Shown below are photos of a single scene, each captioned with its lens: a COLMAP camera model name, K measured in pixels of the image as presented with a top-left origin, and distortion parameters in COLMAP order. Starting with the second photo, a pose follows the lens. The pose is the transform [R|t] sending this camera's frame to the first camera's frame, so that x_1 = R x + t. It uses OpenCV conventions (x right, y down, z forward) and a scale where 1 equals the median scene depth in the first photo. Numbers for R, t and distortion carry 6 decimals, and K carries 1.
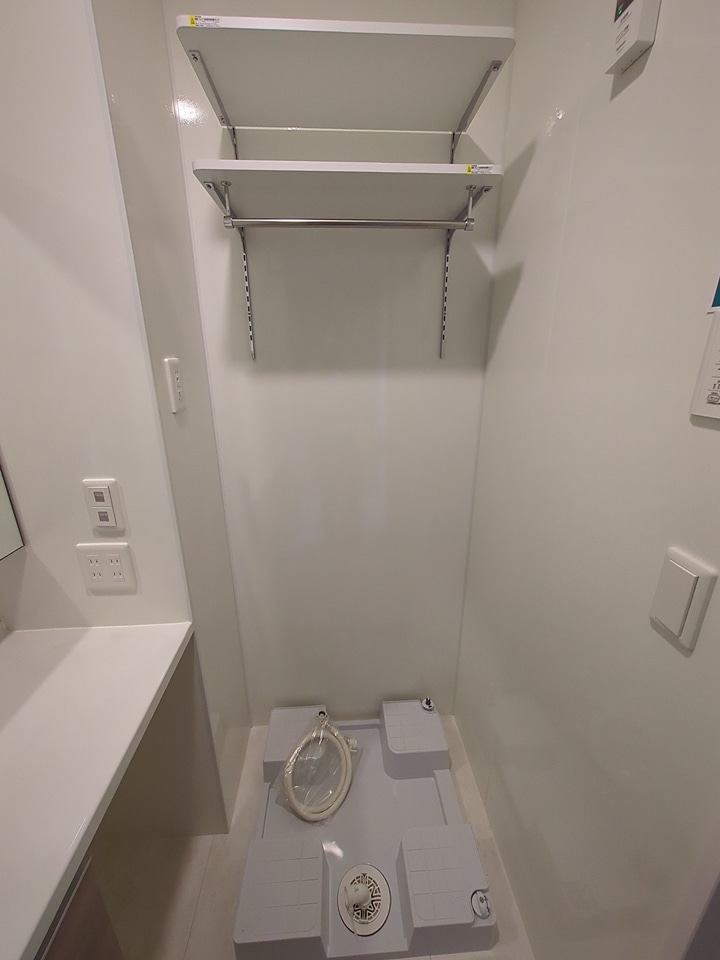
lens RADIAL K [[383.2, 0, 360.0], [0, 383.2, 480.0], [0, 0, 1]] dist [-0.002797, -0.000135]
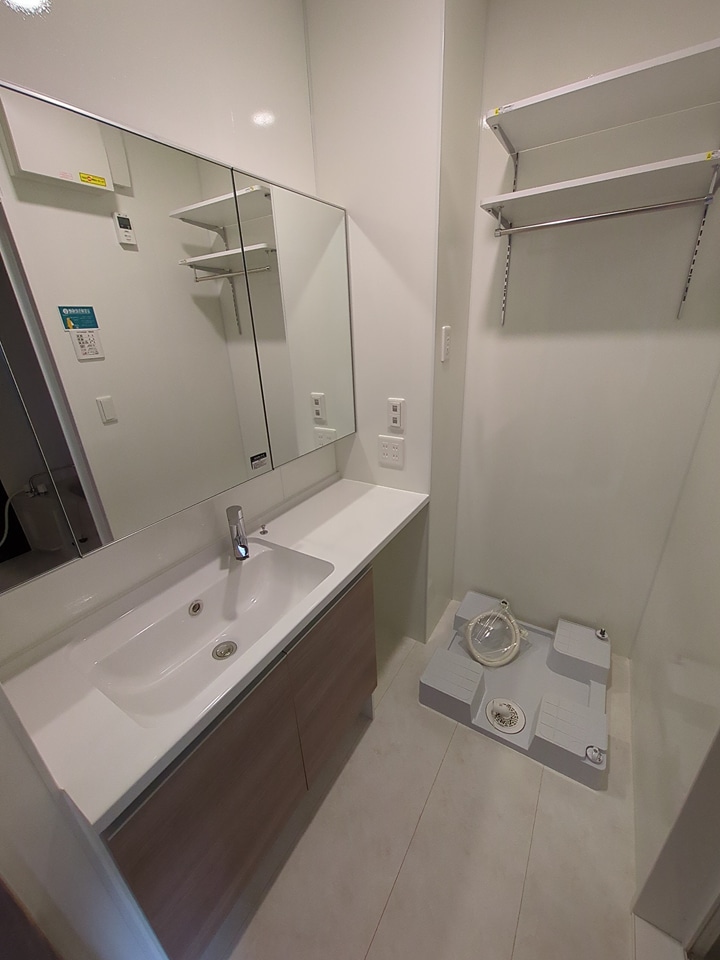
lens RADIAL K [[383.2, 0, 360.0], [0, 383.2, 480.0], [0, 0, 1]] dist [-0.002797, -0.000135]
pose [[0.808187, 0.192910, -0.556435, 0.205744], [-0.148206, 0.981043, 0.124857, 0.149096], [0.569973, -0.018441, 0.821457, -0.479628]]
